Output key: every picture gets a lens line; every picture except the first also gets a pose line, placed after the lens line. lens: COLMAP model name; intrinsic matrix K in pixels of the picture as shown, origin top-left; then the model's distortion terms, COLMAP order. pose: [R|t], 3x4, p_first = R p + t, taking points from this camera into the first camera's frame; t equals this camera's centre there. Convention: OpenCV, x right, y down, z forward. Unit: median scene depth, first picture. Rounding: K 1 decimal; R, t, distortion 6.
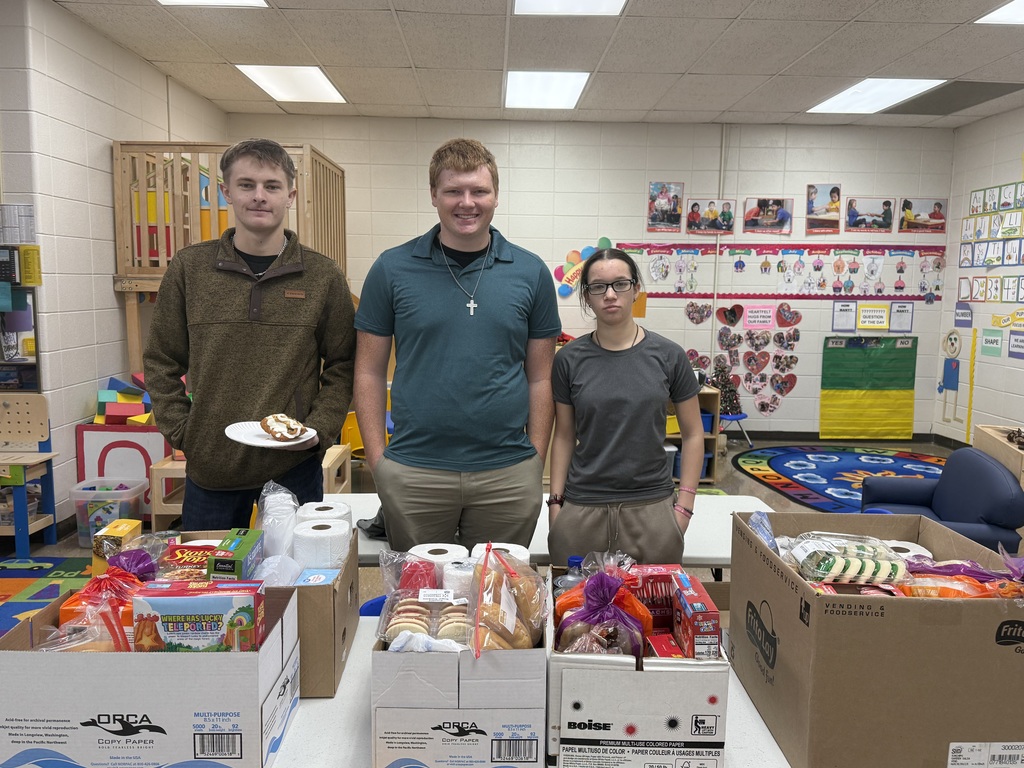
lens RADIAL K [[825.3, 0, 459.9], [0, 825.3, 400.9], [0, 0, 1]] dist [0.015456, -0.074384]
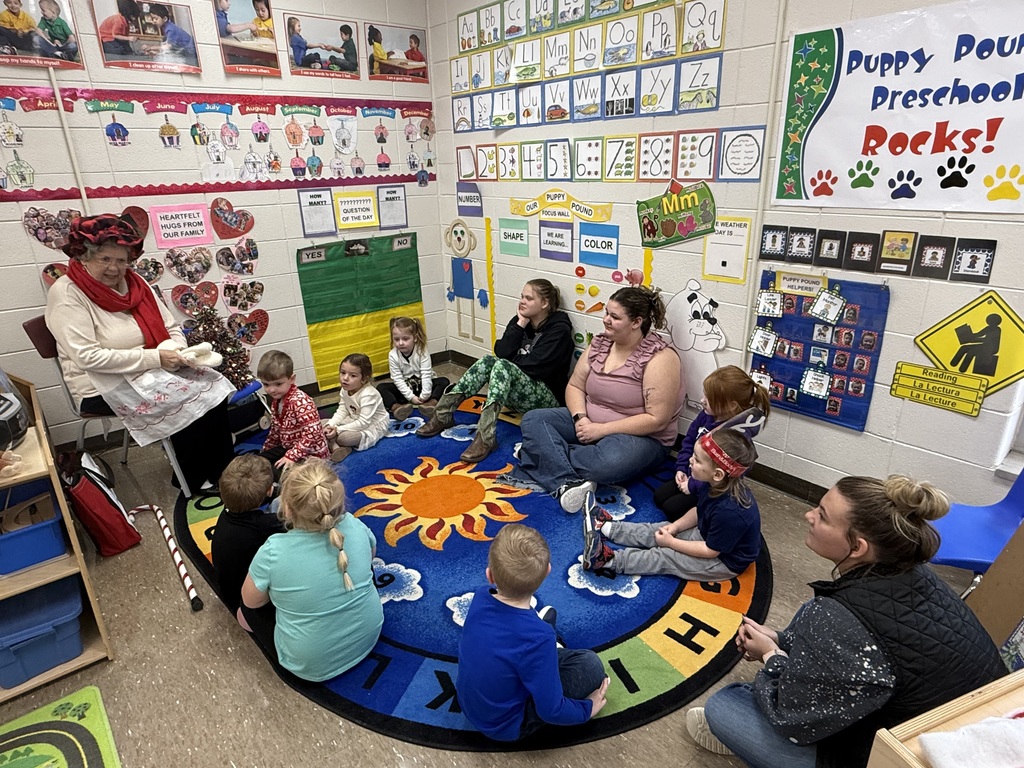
lens RADIAL K [[605.1, 0, 511.5], [0, 605.1, 377.6], [0, 0, 1]] dist [0.000482, 0.003888]
pose [[0.745892, -0.251972, 0.616567, 0.265926], [0.123447, 0.961943, 0.243775, -0.080035], [-0.654527, -0.105717, 0.748611, 0.555523]]
